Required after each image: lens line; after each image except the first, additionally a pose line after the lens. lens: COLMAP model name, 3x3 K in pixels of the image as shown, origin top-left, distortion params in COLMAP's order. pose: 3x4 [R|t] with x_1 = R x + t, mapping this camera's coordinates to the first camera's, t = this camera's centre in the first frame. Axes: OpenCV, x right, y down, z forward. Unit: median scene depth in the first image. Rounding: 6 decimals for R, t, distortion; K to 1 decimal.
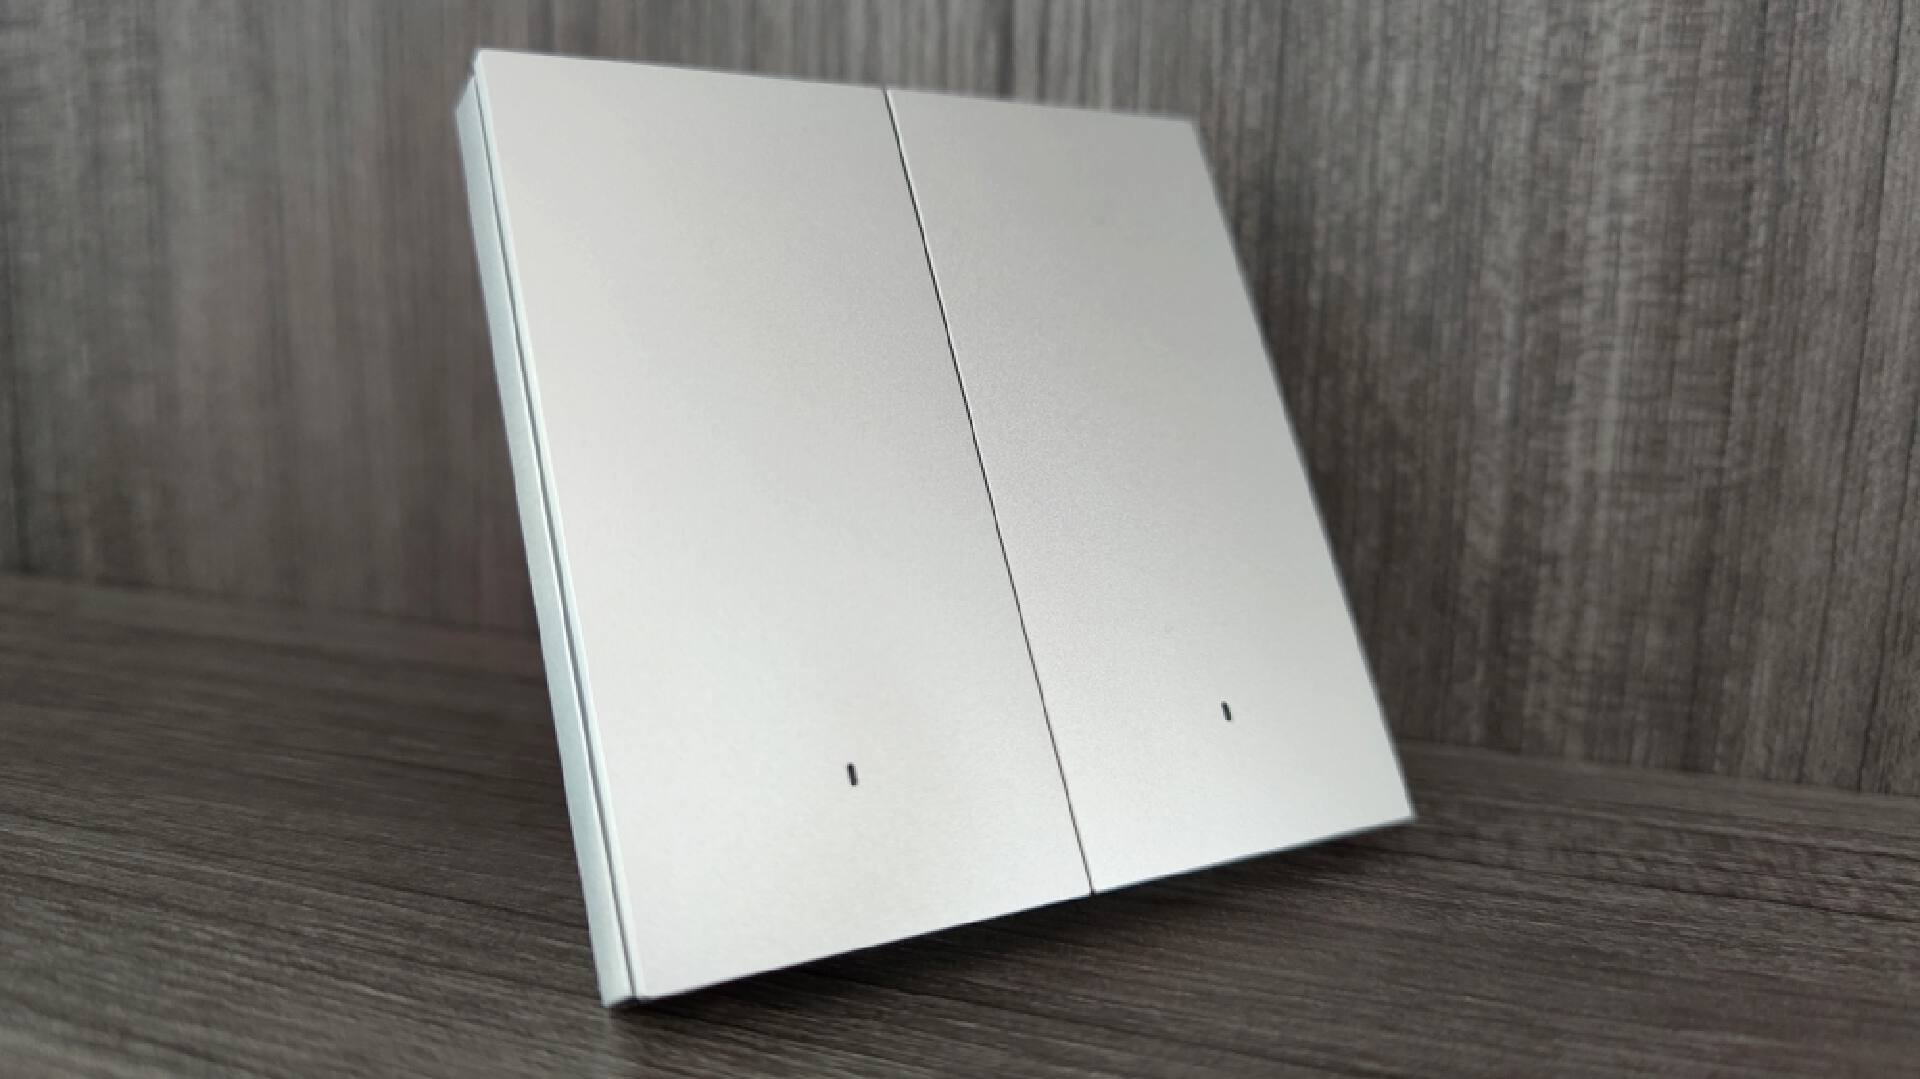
lens RADIAL K [[1520.8, 0, 953.5], [0, 1520.8, 540.4], [0, 0, 1]] dist [0.005982, -0.054404]
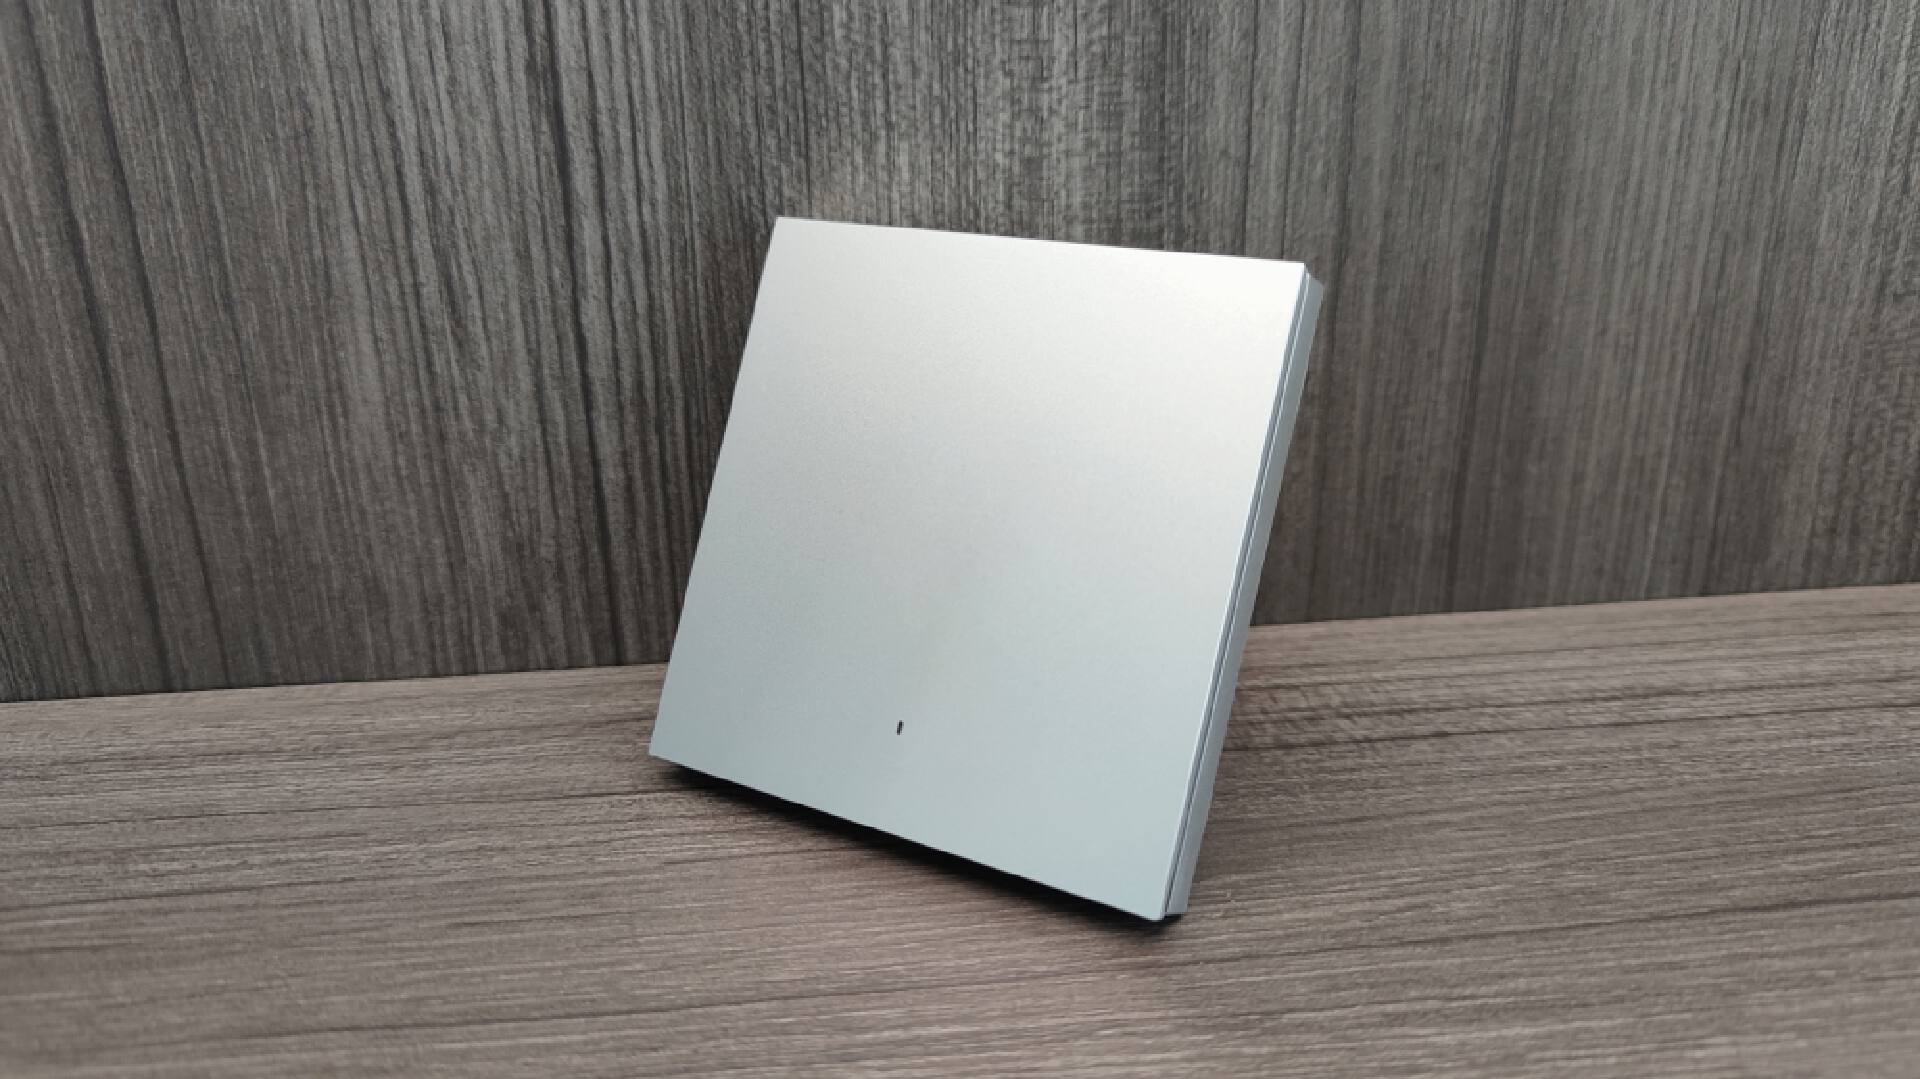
lens RADIAL K [[1520.8, 0, 1006.9], [0, 1520.8, 550.2], [0, 0, 1]] dist [0.005982, -0.054404]
pose [[0.899007, -0.206829, 0.386016, -0.184919], [0.109516, 0.959618, 0.259112, -0.321173], [-0.424020, -0.190669, 0.885355, -0.206473]]
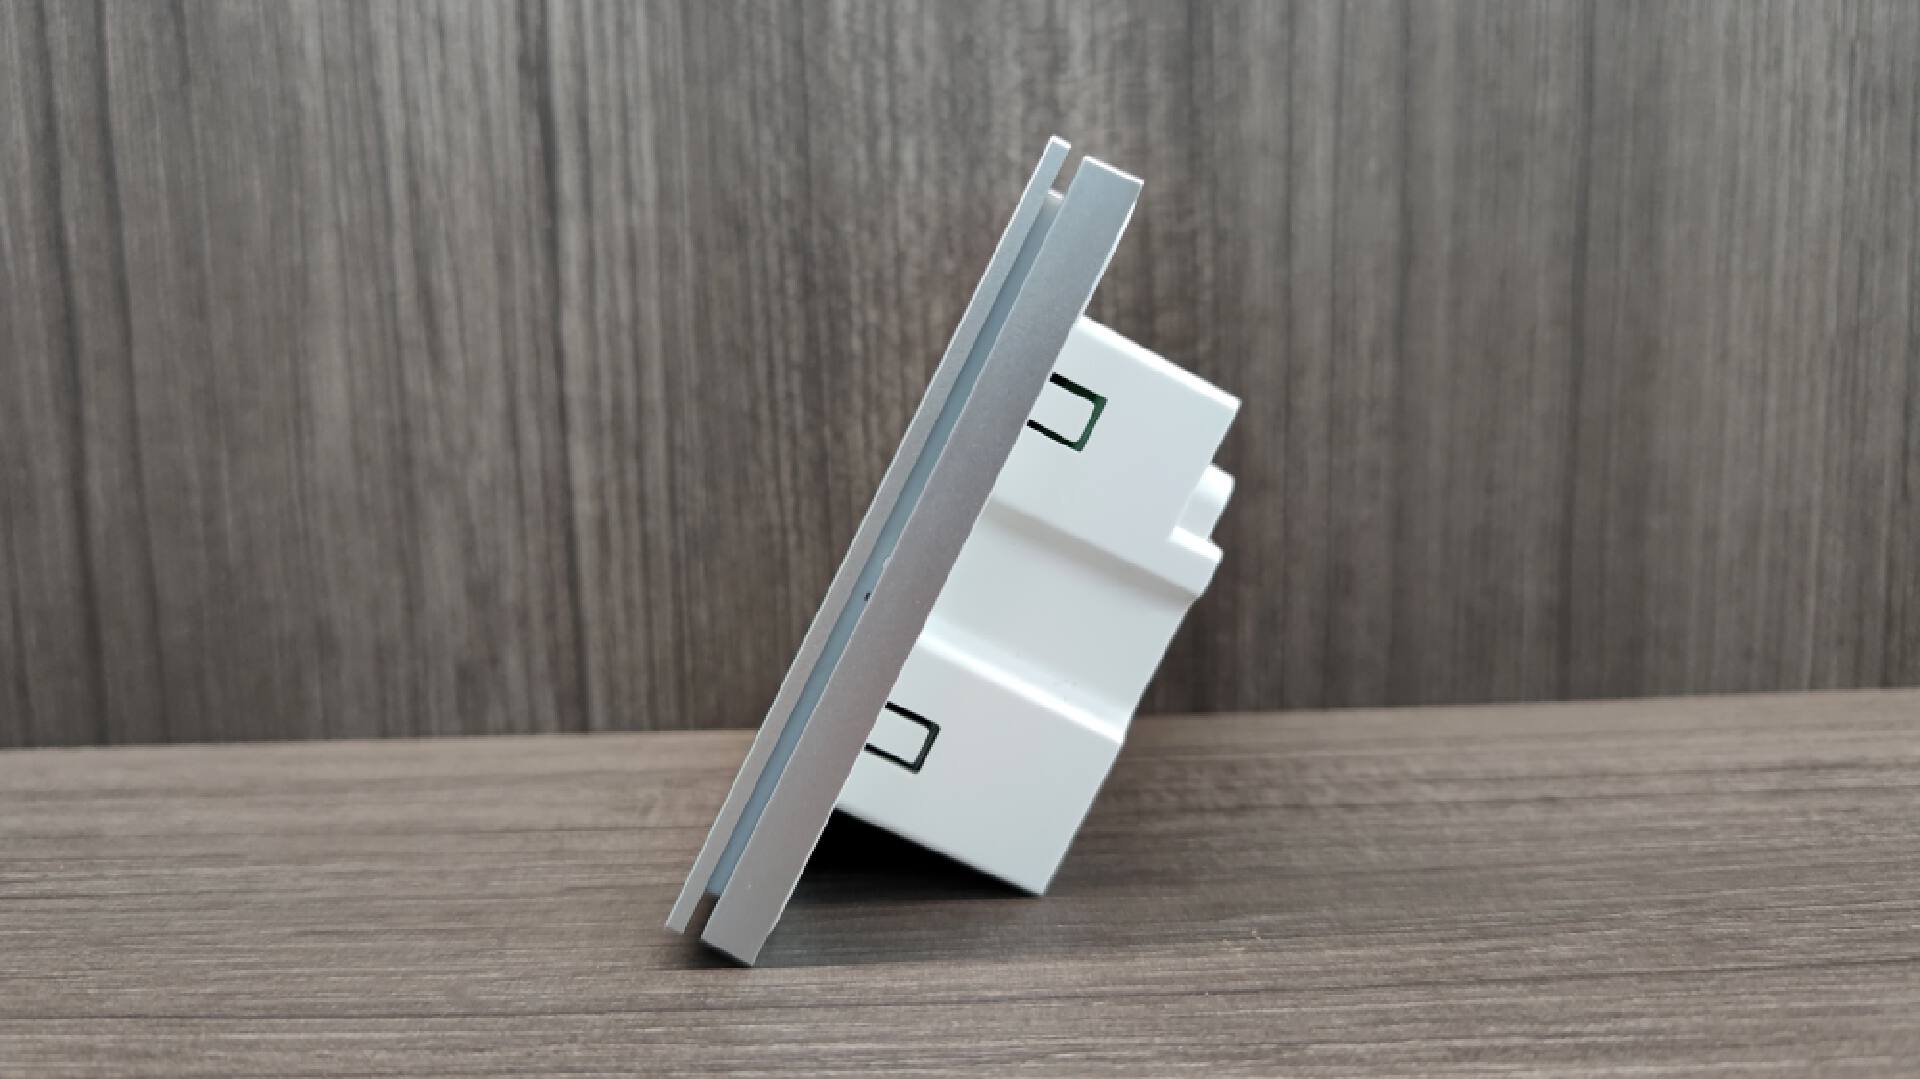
lens RADIAL K [[1520.8, 0, 980.0], [0, 1520.8, 551.0], [0, 0, 1]] dist [0.005982, -0.054404]
pose [[0.942374, -0.111444, 0.315456, -0.054775], [0.110872, 0.993637, 0.019816, -0.022010], [-0.315657, 0.016301, 0.948733, -0.108501]]
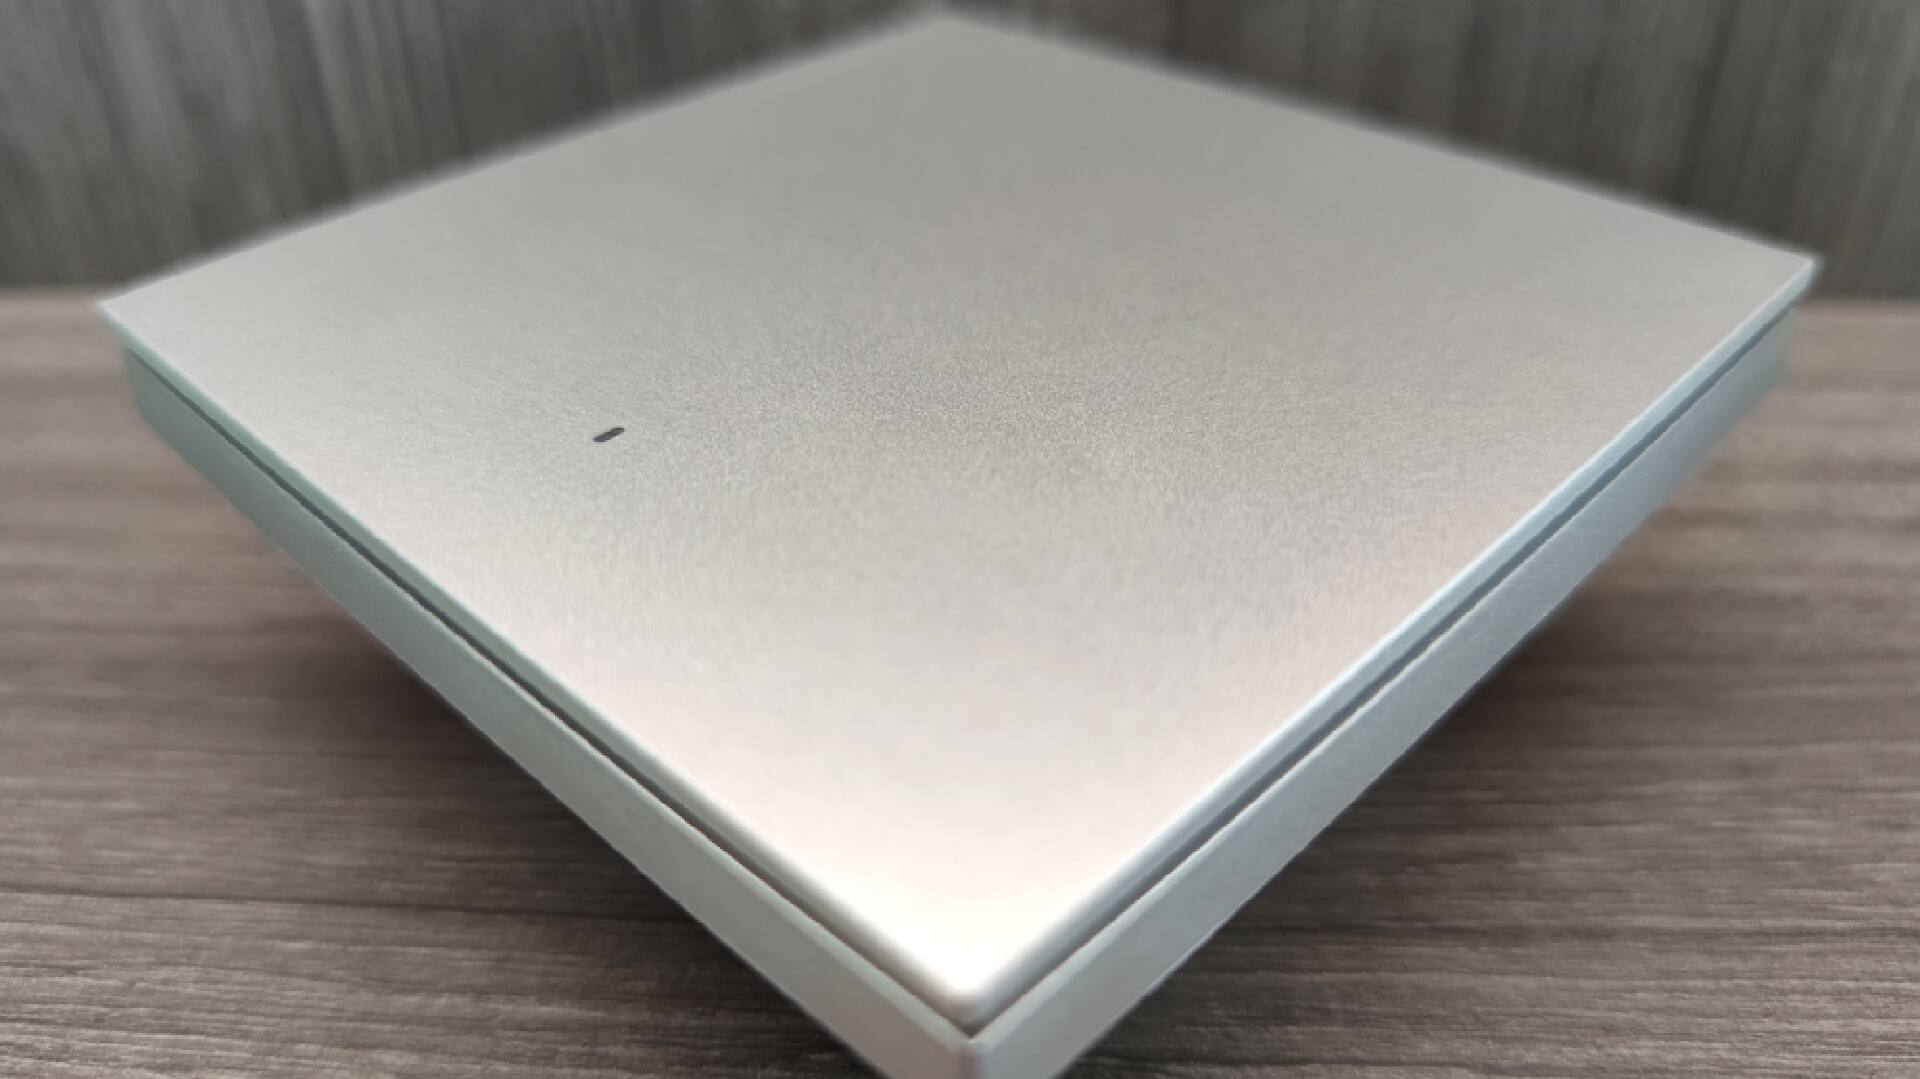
lens RADIAL K [[1553.5, 0, 992.2], [0, 1553.5, 543.0], [0, 0, 1]] dist [-0.070436, 0.016230]
pose [[0.957717, -0.202321, 0.204559, 0.168142], [0.089241, 0.884814, 0.457319, -0.157614], [-0.273522, -0.419727, 0.865456, 0.171115]]
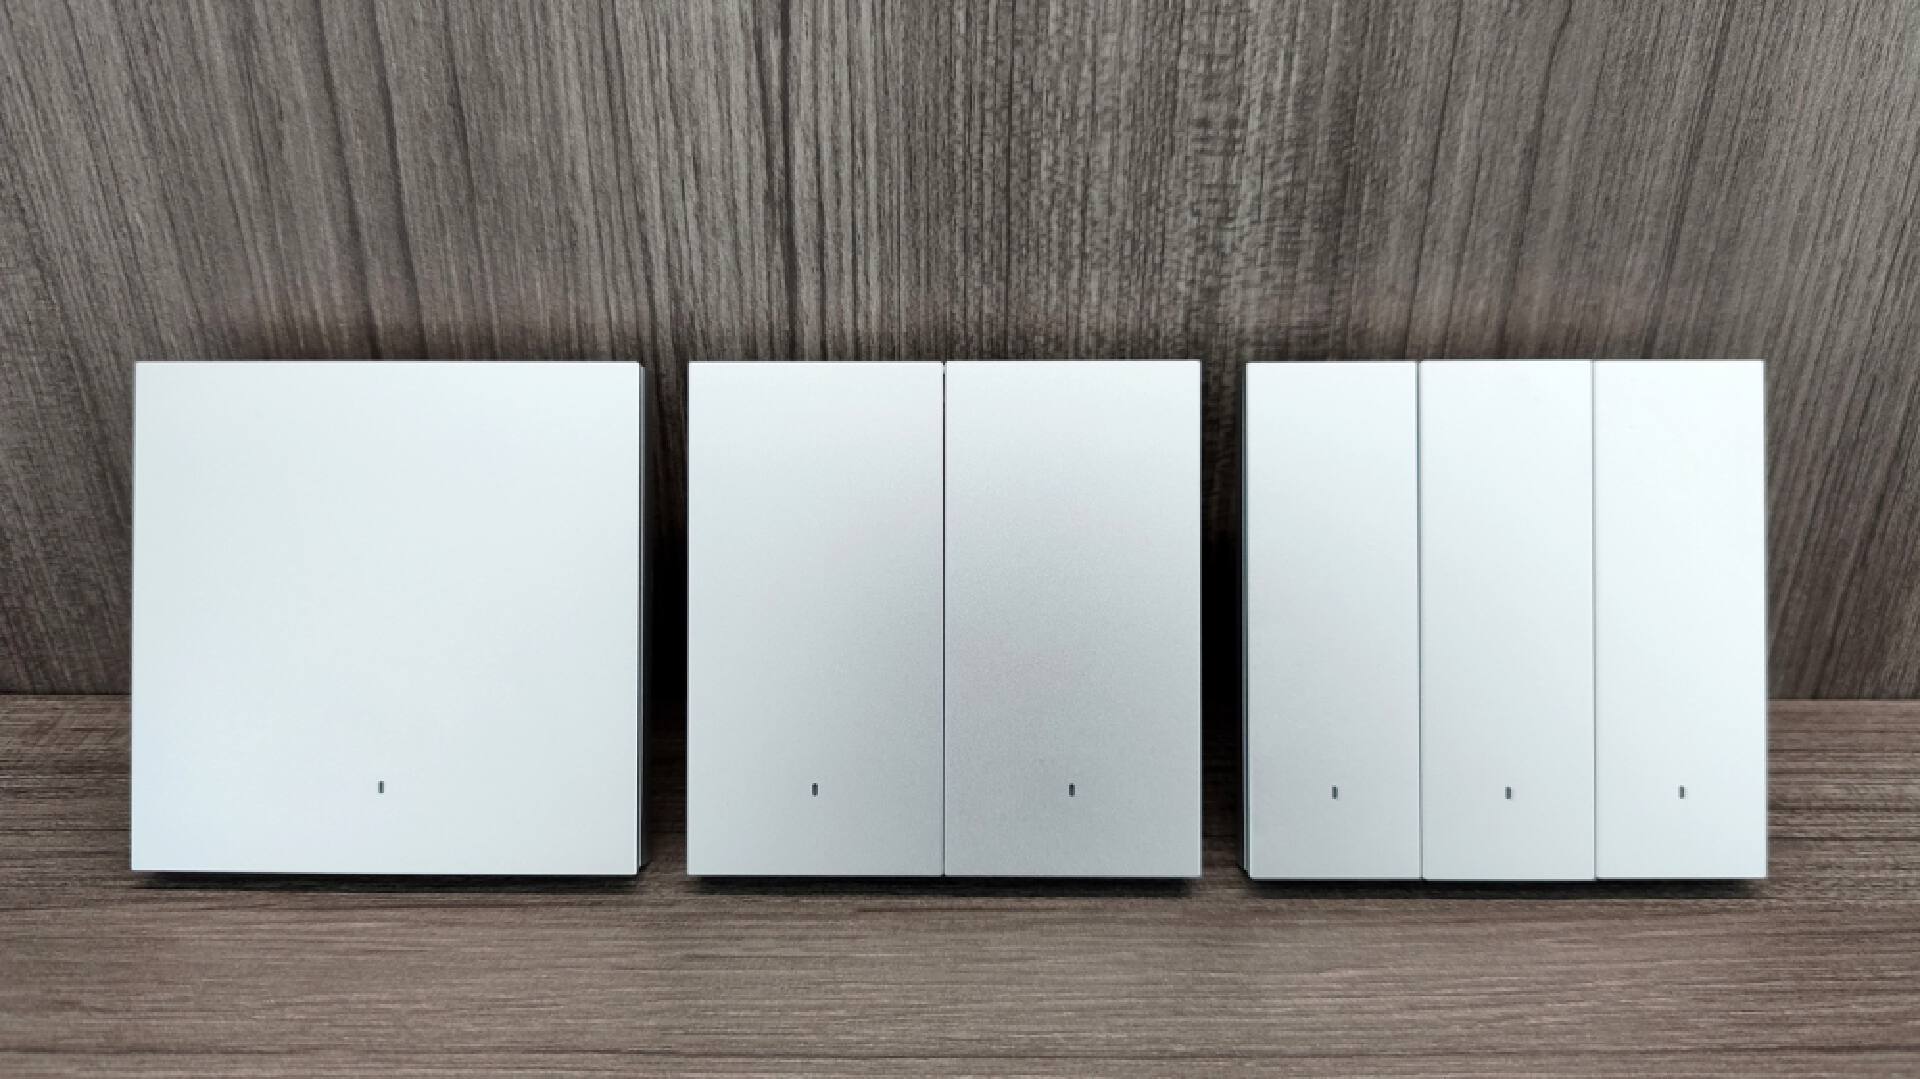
lens RADIAL K [[1520.8, 0, 953.0], [0, 1520.8, 547.0], [0, 0, 1]] dist [0.005982, -0.054404]
pose [[0.944252, -0.182304, 0.274140, -0.254729], [0.081996, 0.936676, 0.340464, -0.581574], [-0.318849, -0.299005, 0.899406, -0.270308]]
